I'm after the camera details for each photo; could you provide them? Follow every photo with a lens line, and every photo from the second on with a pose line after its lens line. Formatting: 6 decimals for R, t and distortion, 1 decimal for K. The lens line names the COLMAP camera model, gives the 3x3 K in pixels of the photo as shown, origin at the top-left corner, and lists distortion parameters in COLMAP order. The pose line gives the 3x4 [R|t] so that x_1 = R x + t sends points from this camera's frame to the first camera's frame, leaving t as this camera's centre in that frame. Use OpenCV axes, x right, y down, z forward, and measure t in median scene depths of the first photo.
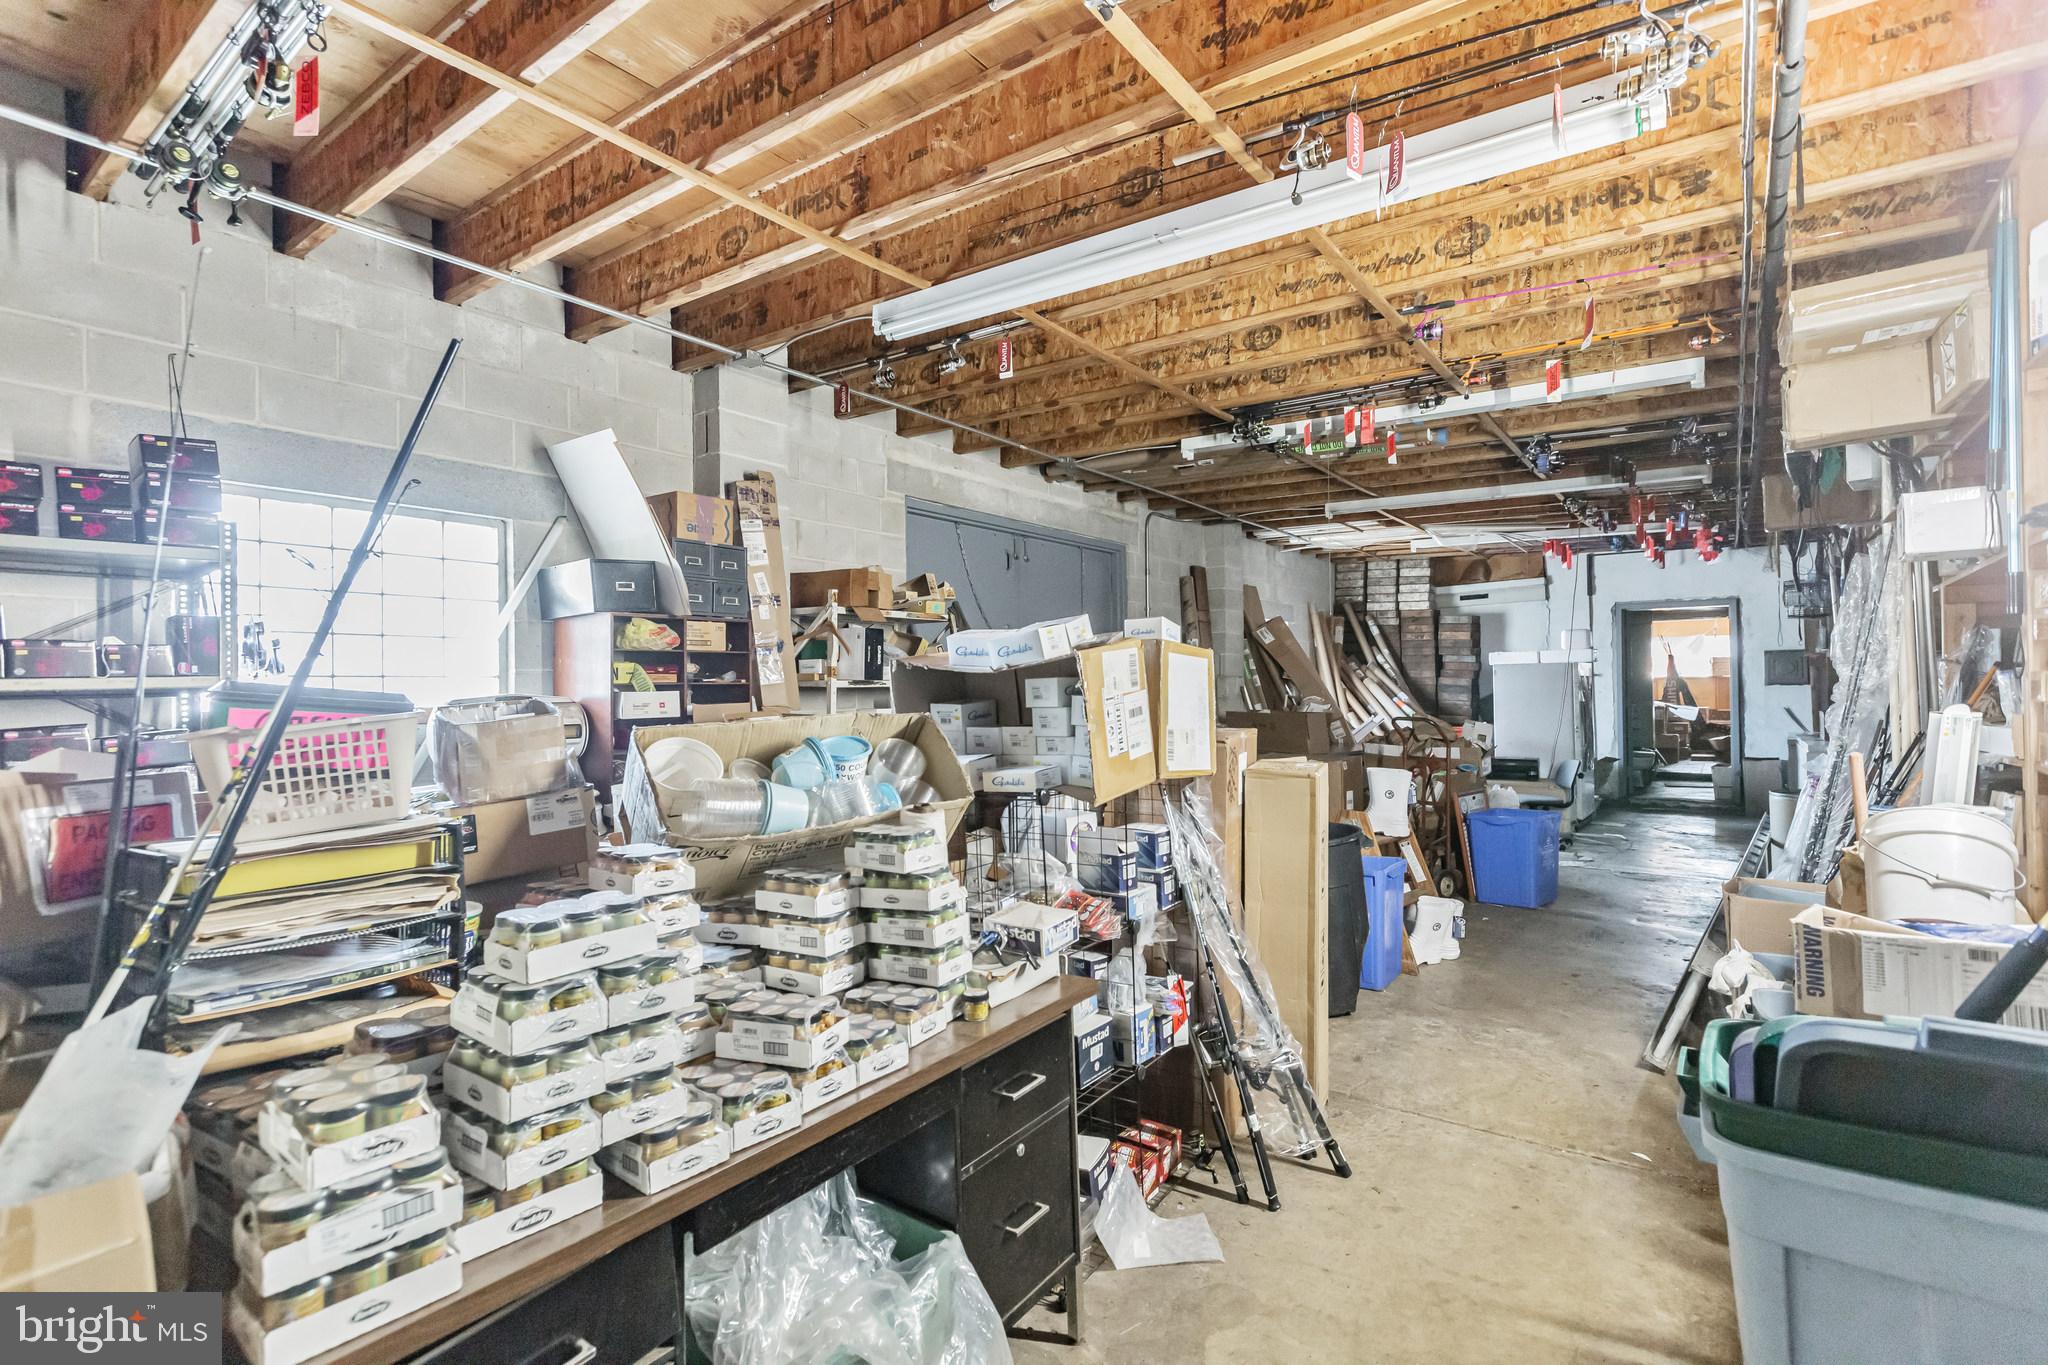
lens RADIAL K [[960.4, 0, 1024.0], [0, 960.4, 682.5], [0, 0, 1]] dist [-0.039851, 0.000071]
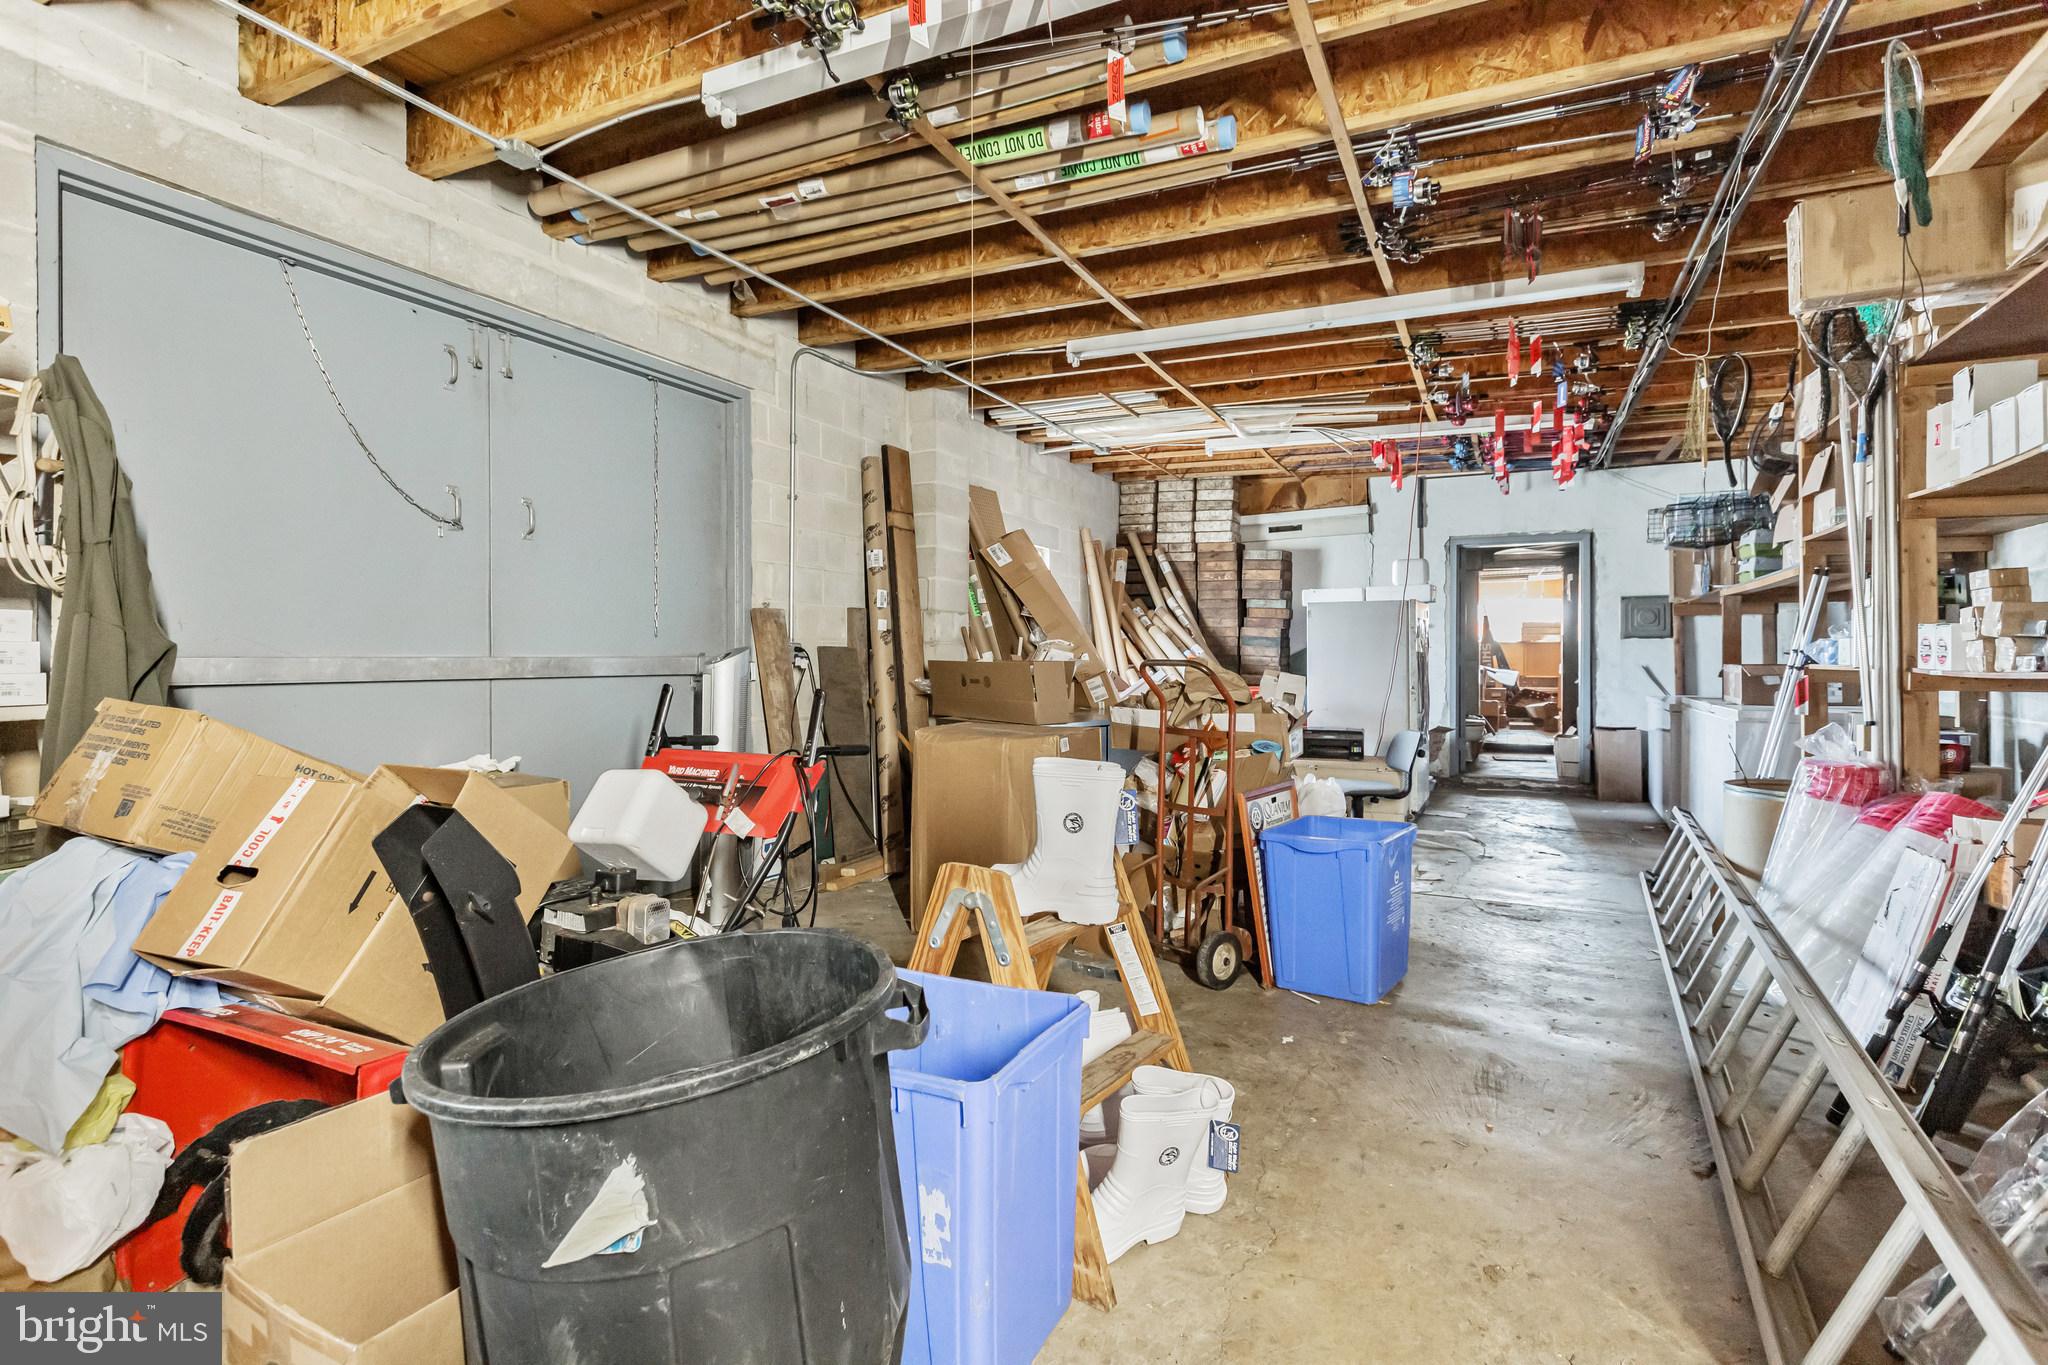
lens RADIAL K [[960.4, 0, 1024.0], [0, 960.4, 682.5], [0, 0, 1]] dist [-0.039851, 0.000071]
pose [[0.985013, 0.002481, 0.172462, 0.123470], [-0.007936, 0.999490, 0.030945, 0.018309], [-0.172298, -0.031850, 0.984530, 0.252395]]
